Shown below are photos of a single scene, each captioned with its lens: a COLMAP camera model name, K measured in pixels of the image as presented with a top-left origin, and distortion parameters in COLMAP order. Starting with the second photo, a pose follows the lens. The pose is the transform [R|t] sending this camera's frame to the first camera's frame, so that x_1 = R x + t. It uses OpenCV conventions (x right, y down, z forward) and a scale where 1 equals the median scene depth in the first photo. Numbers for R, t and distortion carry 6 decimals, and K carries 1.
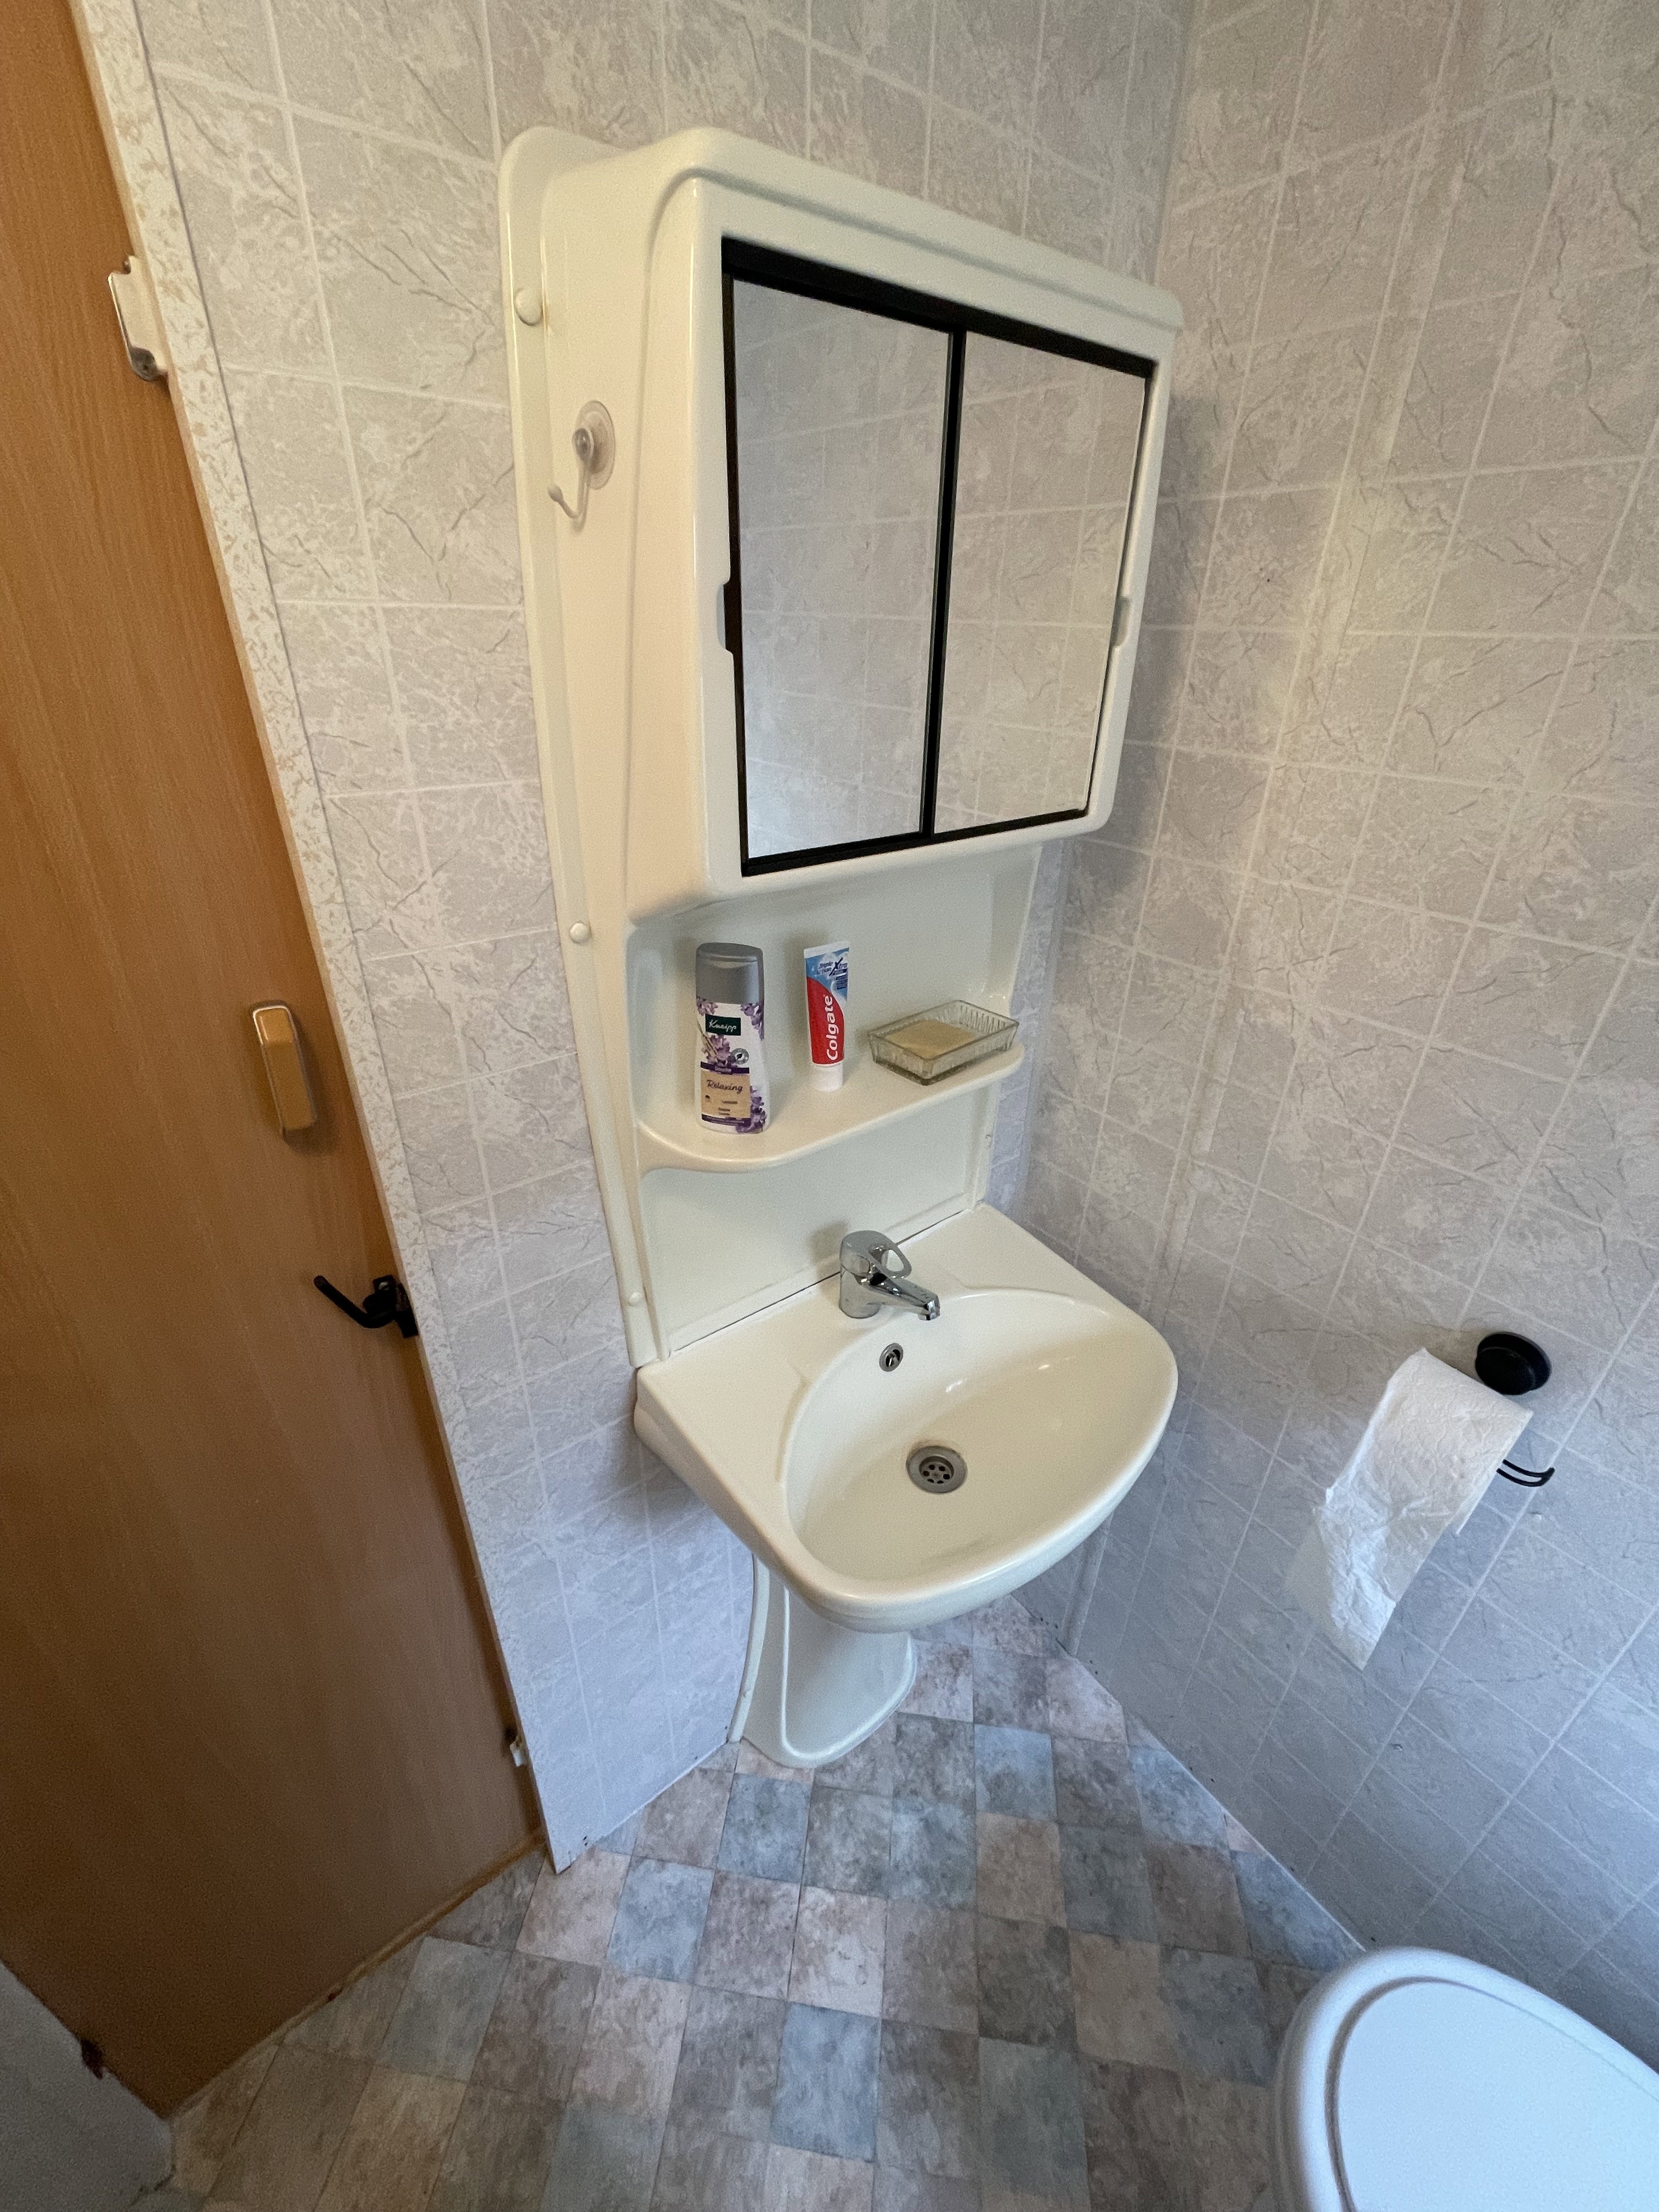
lens RADIAL K [[888.0, 0, 819.7], [0, 888.0, 1100.2], [0, 0, 1]] dist [-0.001008, -0.000328]
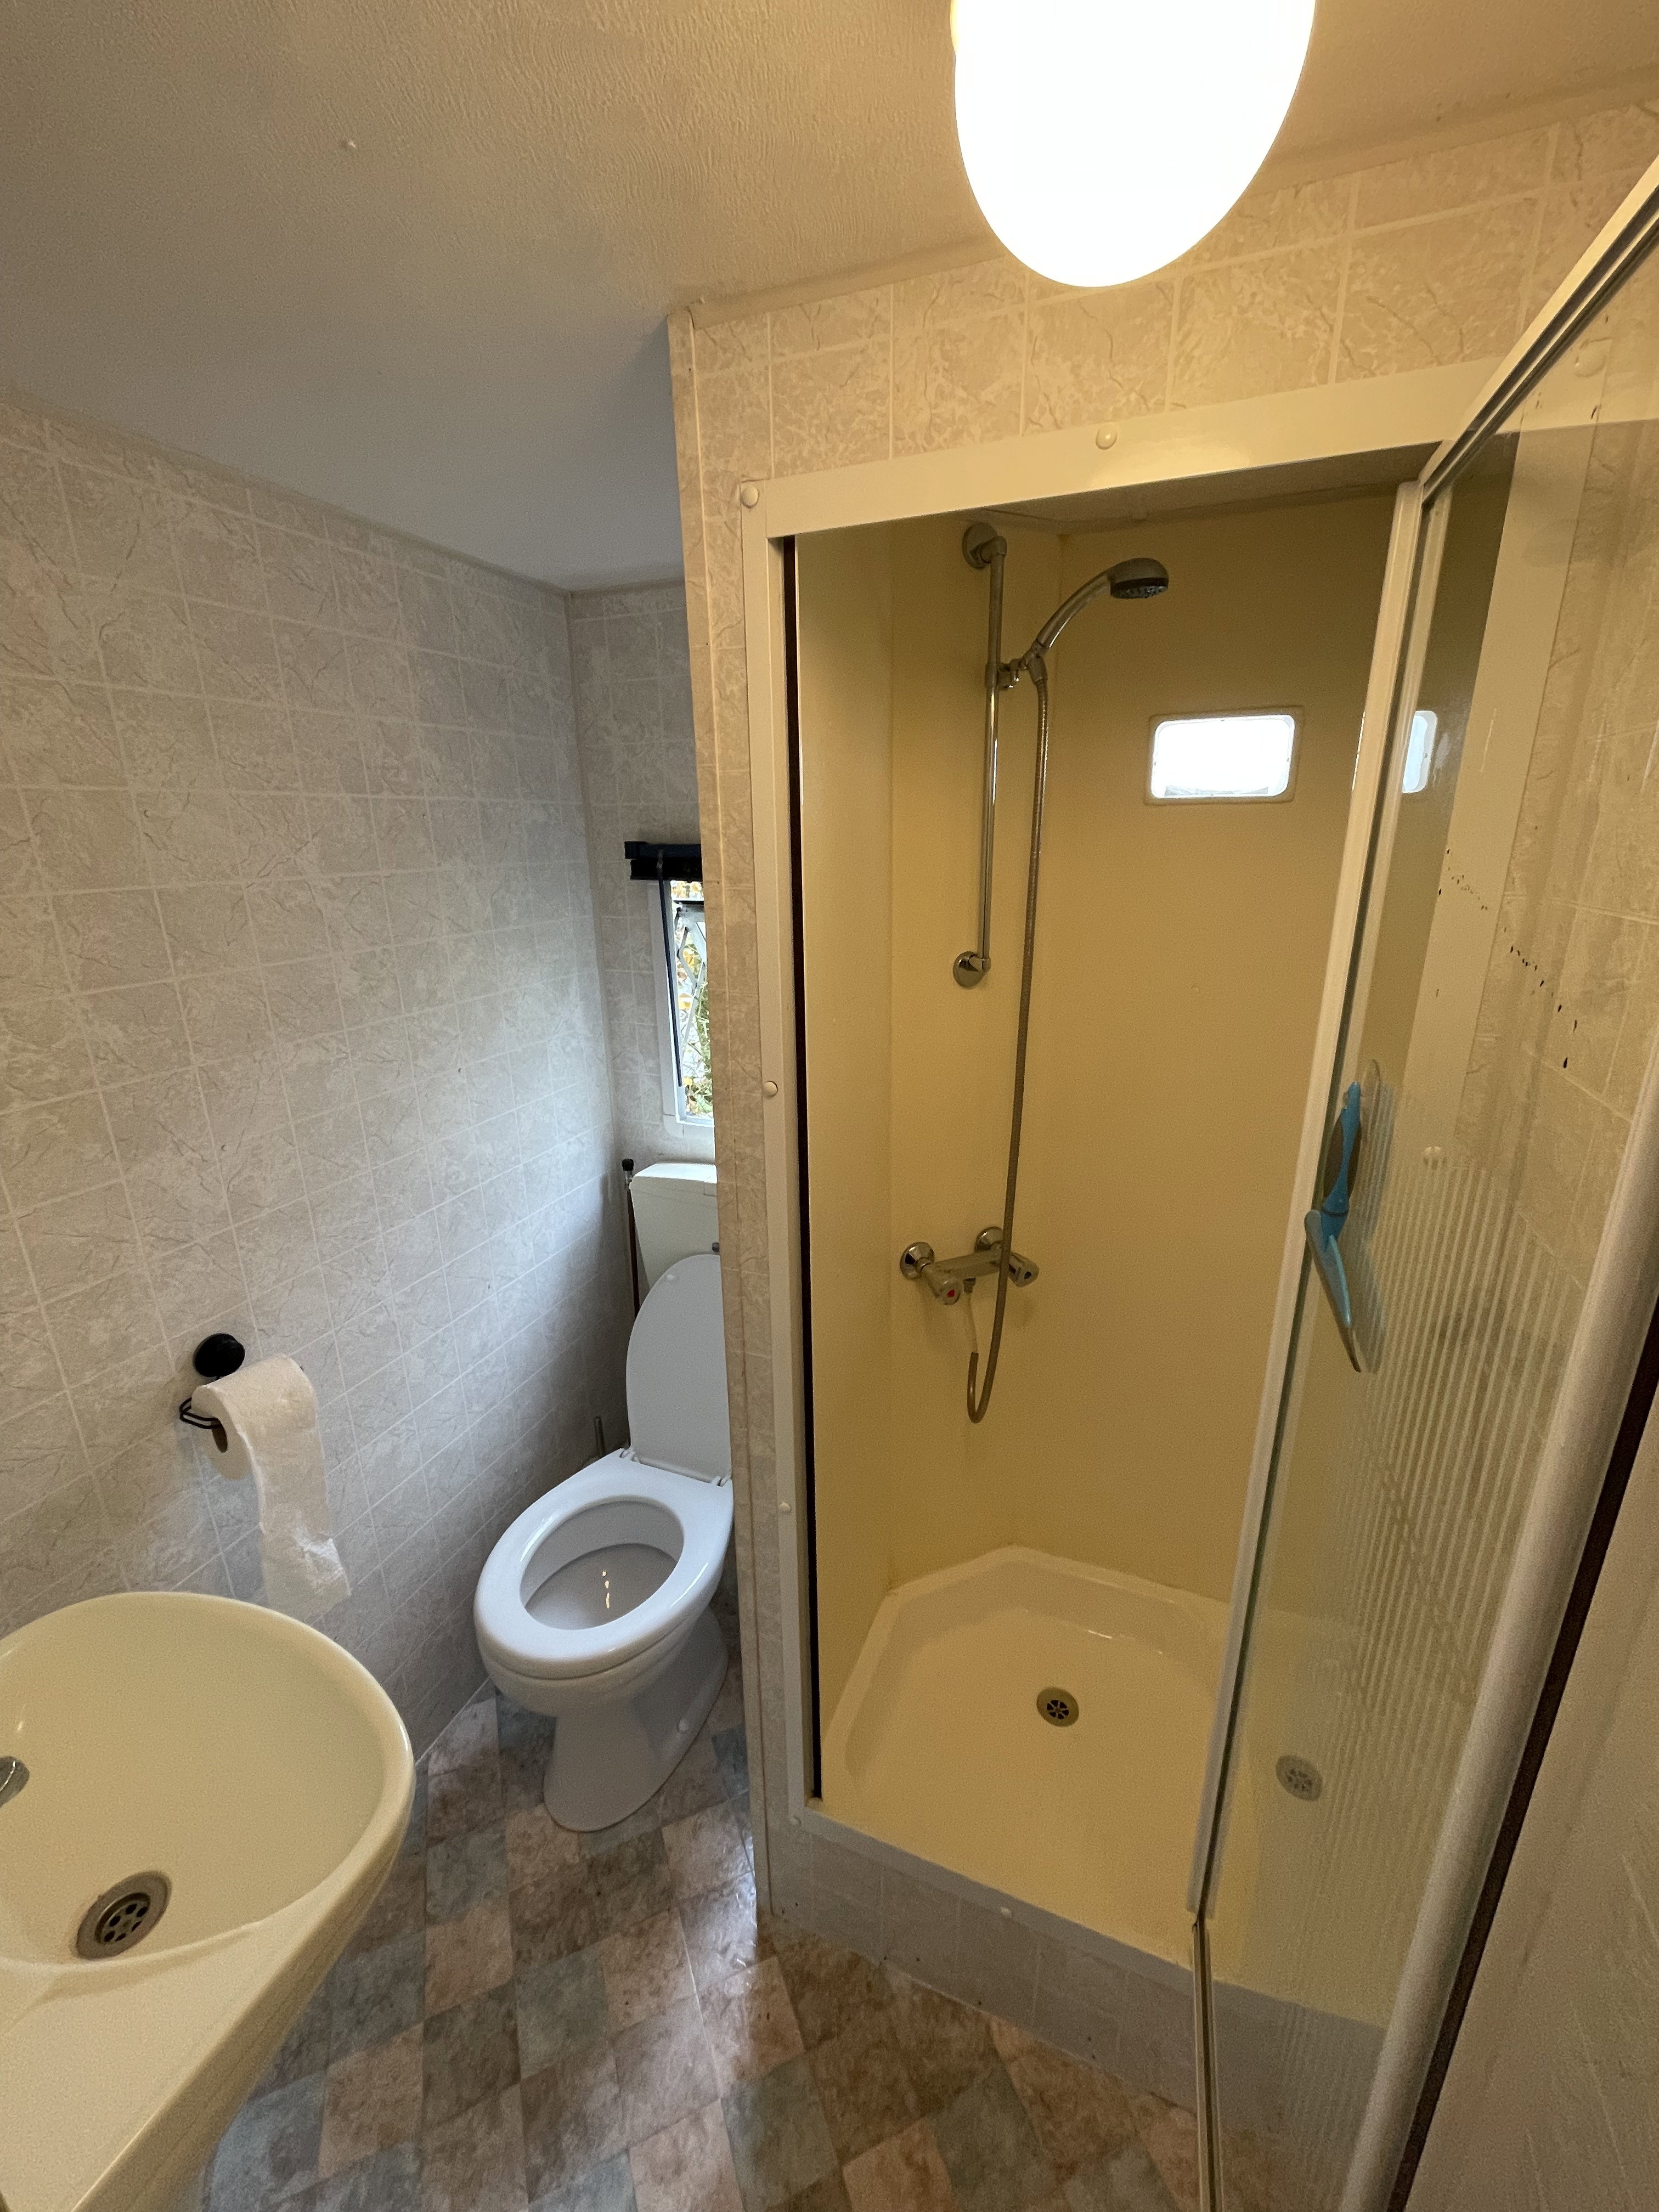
lens RADIAL K [[888.0, 0, 819.7], [0, 888.0, 1100.2], [0, 0, 1]] dist [-0.001008, -0.000328]
pose [[-0.490314, -0.260642, 0.831660, -0.581918], [0.417895, 0.767080, 0.486777, -0.232417], [-0.764824, 0.586220, -0.267189, 0.308380]]
